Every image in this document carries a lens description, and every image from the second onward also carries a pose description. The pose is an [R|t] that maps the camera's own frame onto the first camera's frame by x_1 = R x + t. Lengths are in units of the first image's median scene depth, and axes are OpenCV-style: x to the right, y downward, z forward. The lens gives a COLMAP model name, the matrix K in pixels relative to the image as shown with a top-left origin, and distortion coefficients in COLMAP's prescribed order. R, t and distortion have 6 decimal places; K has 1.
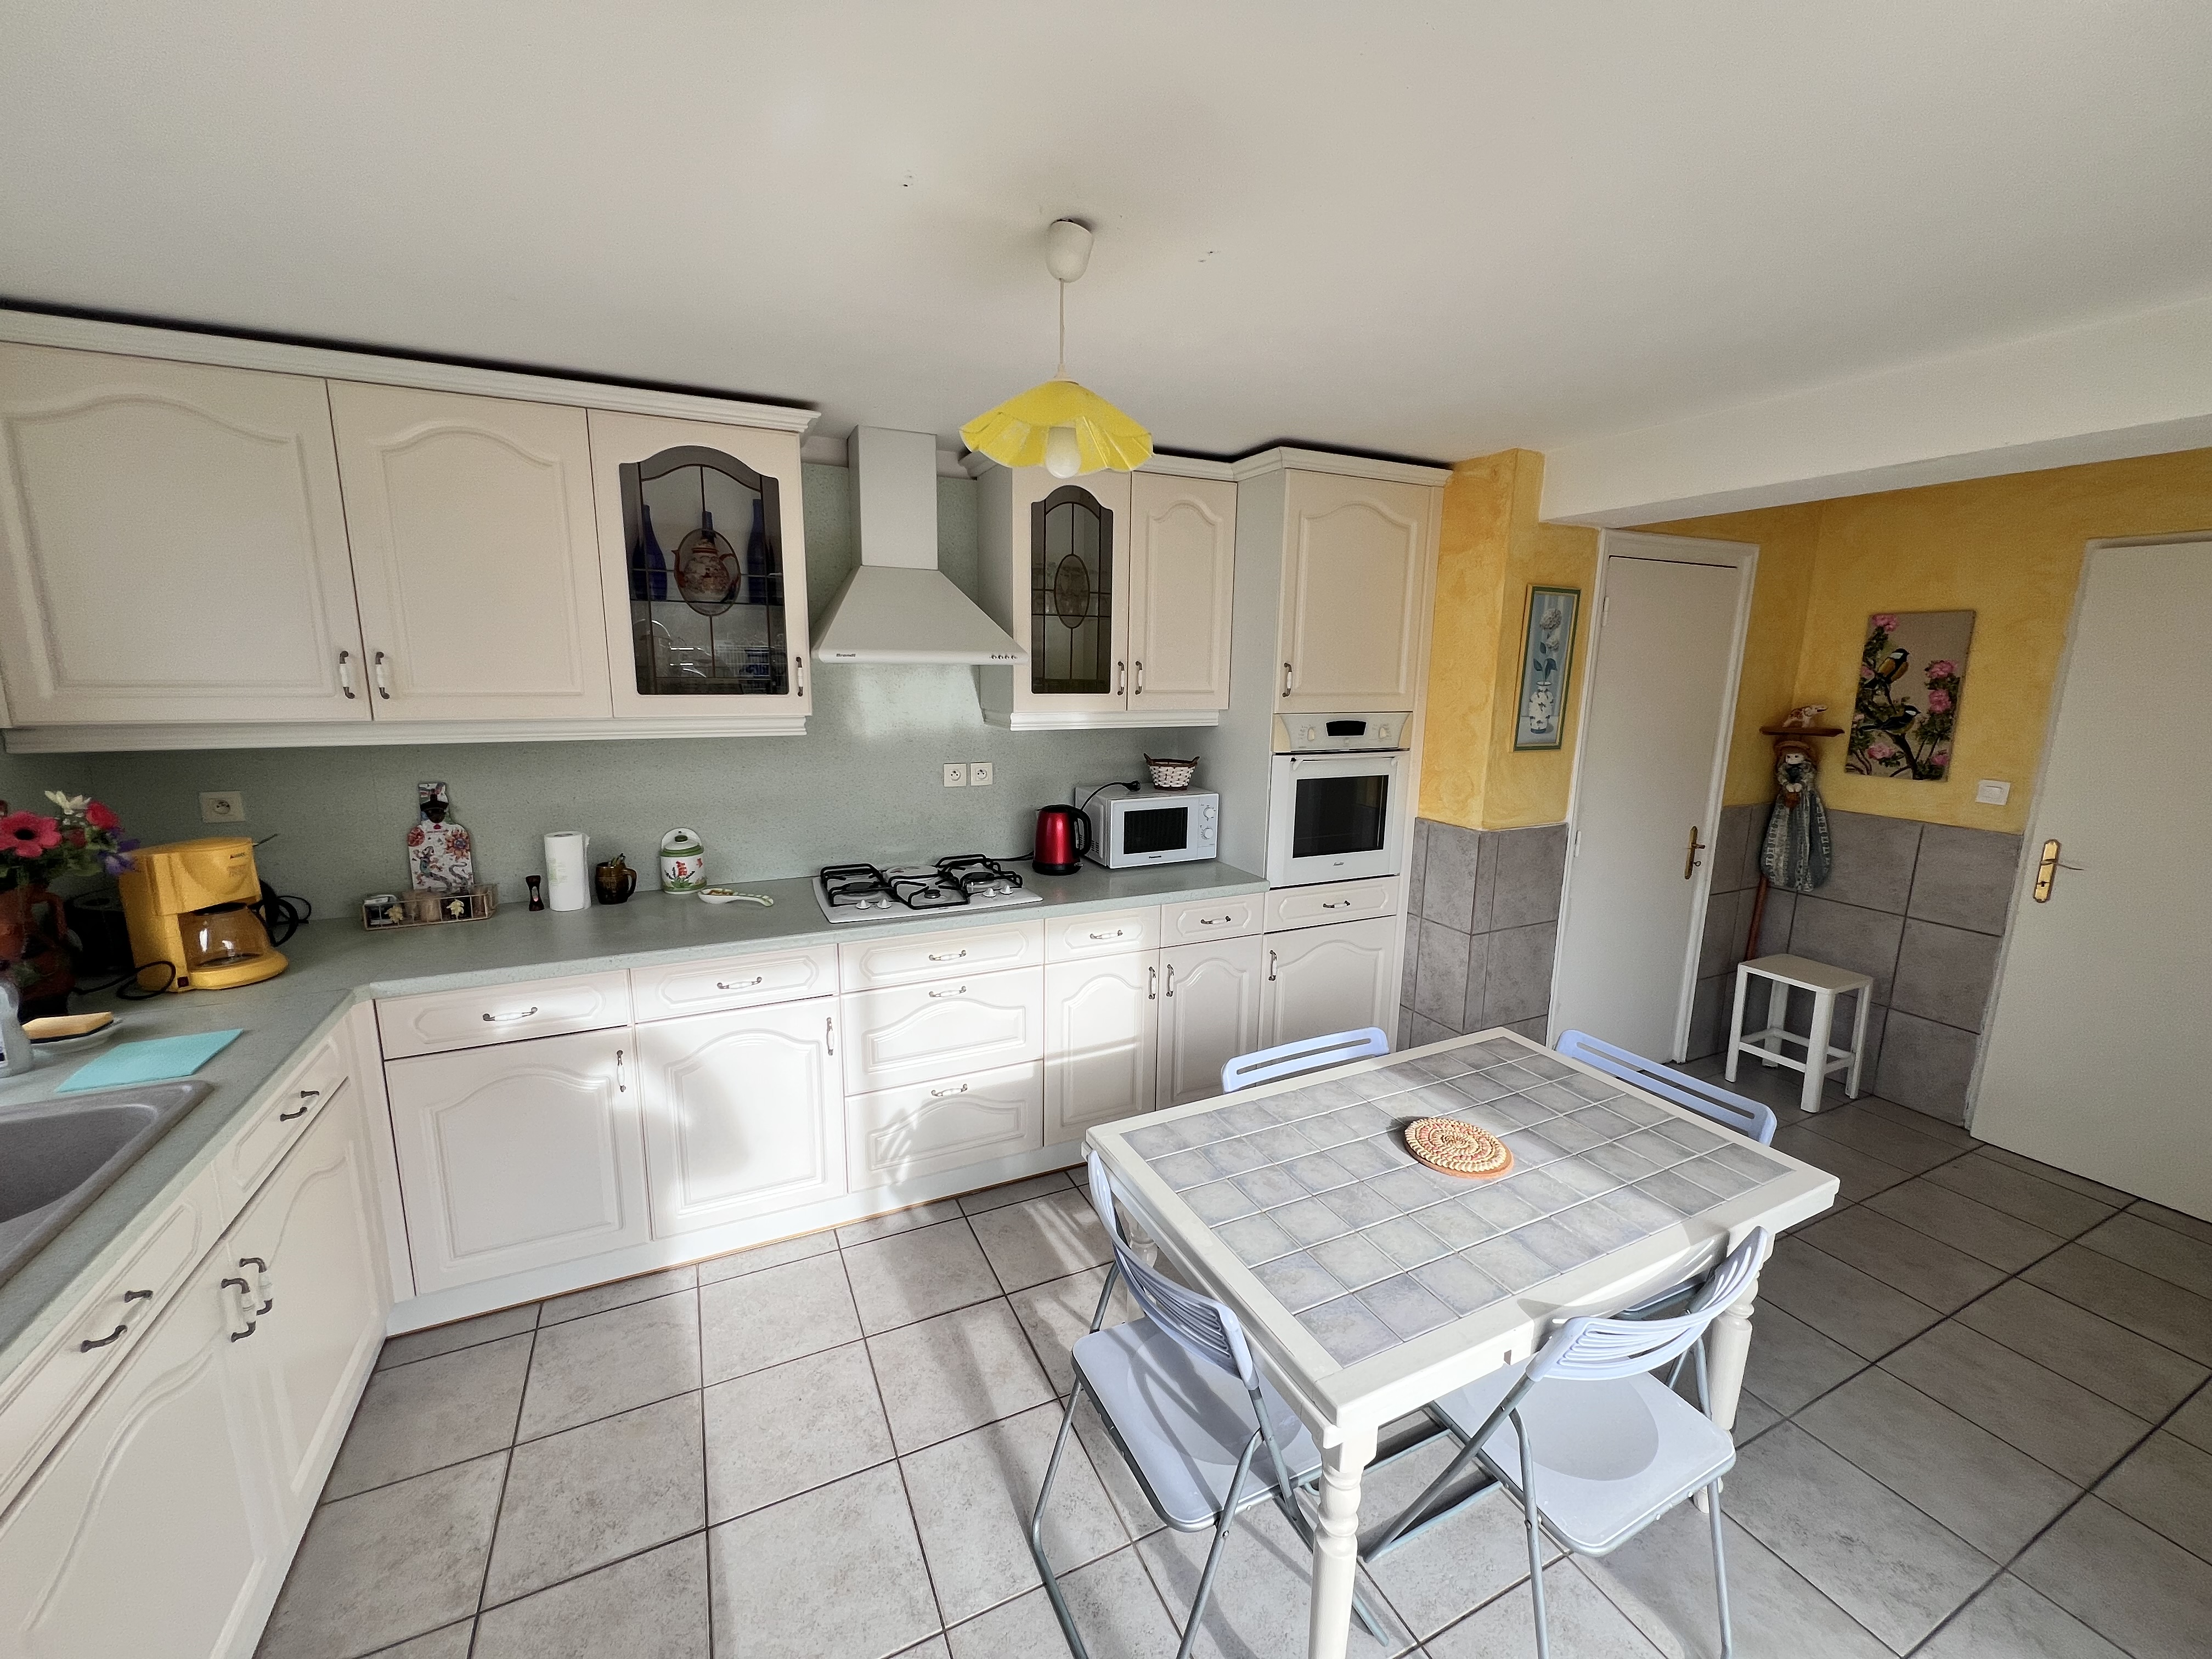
lens RADIAL K [[880.5, 0, 1103.3], [0, 880.5, 826.4], [0, 0, 1]] dist [-0.002715, -0.000190]
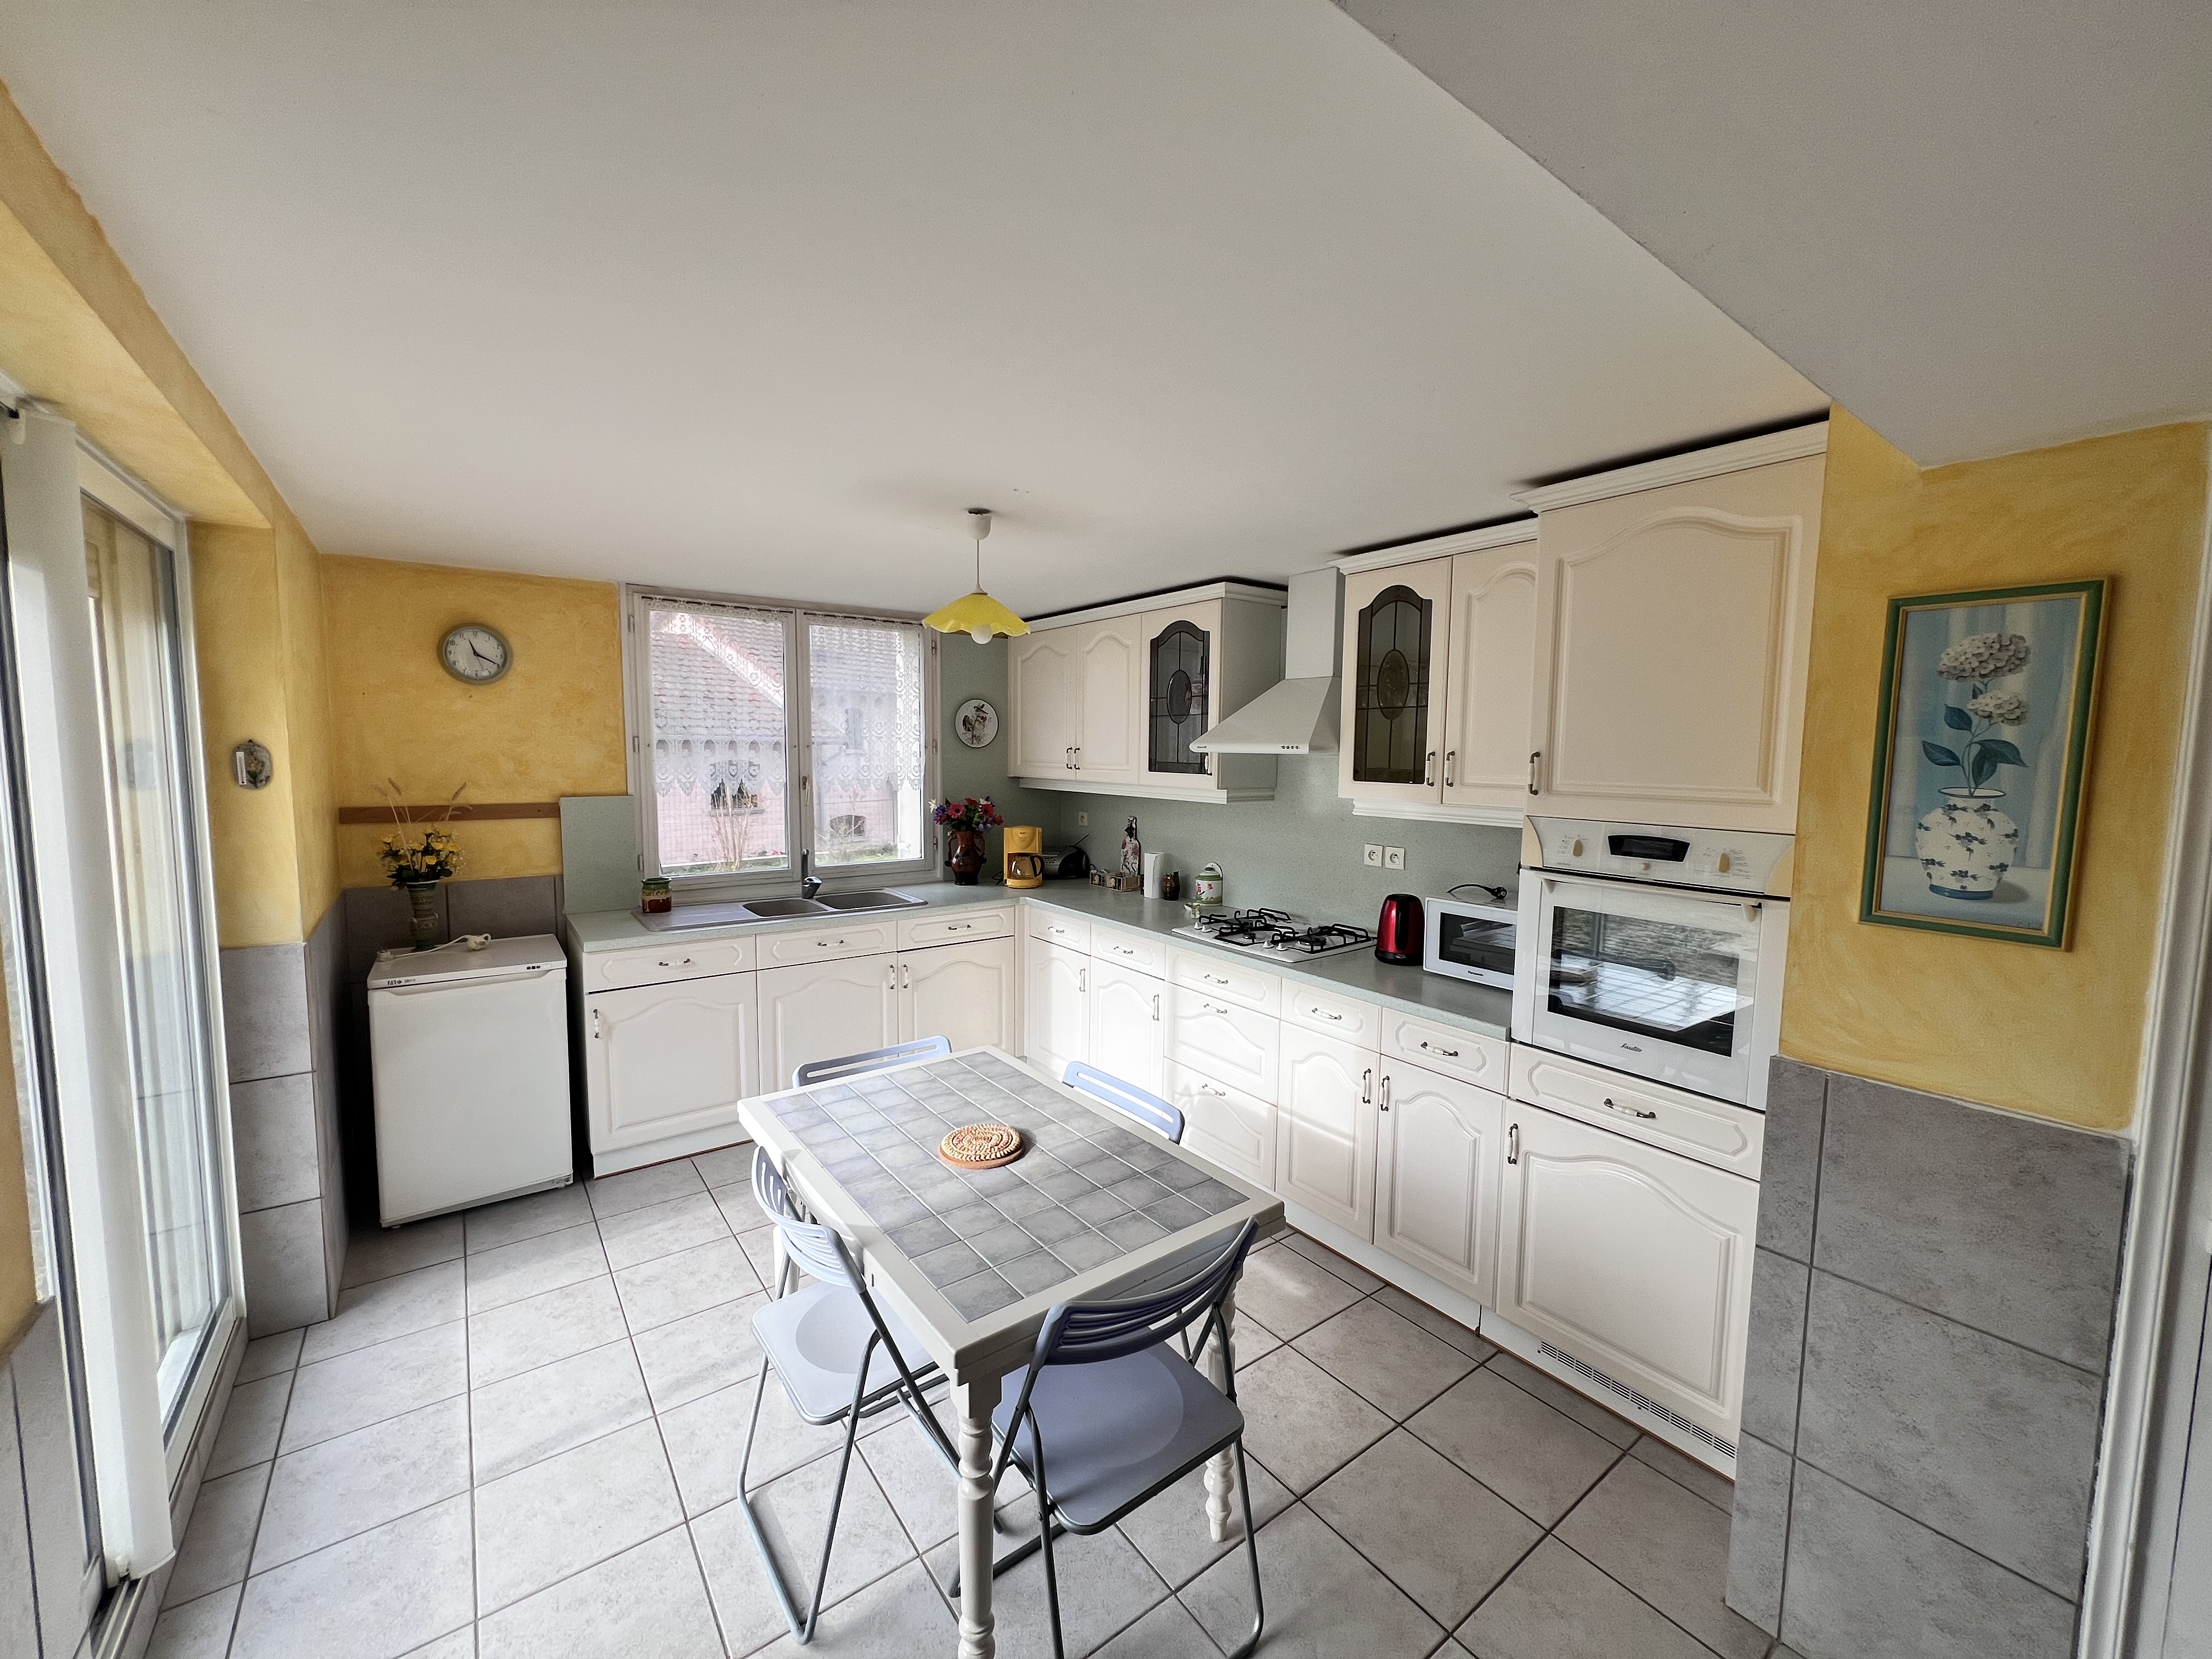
lens RADIAL K [[880.5, 0, 1104.9], [0, 880.5, 826.7], [0, 0, 1]] dist [-0.002715, -0.000190]
pose [[0.192399, 0.077137, -0.978280, 0.928086], [-0.189667, 0.981031, 0.040051, -0.081779], [0.962813, 0.177842, 0.203380, 0.499488]]
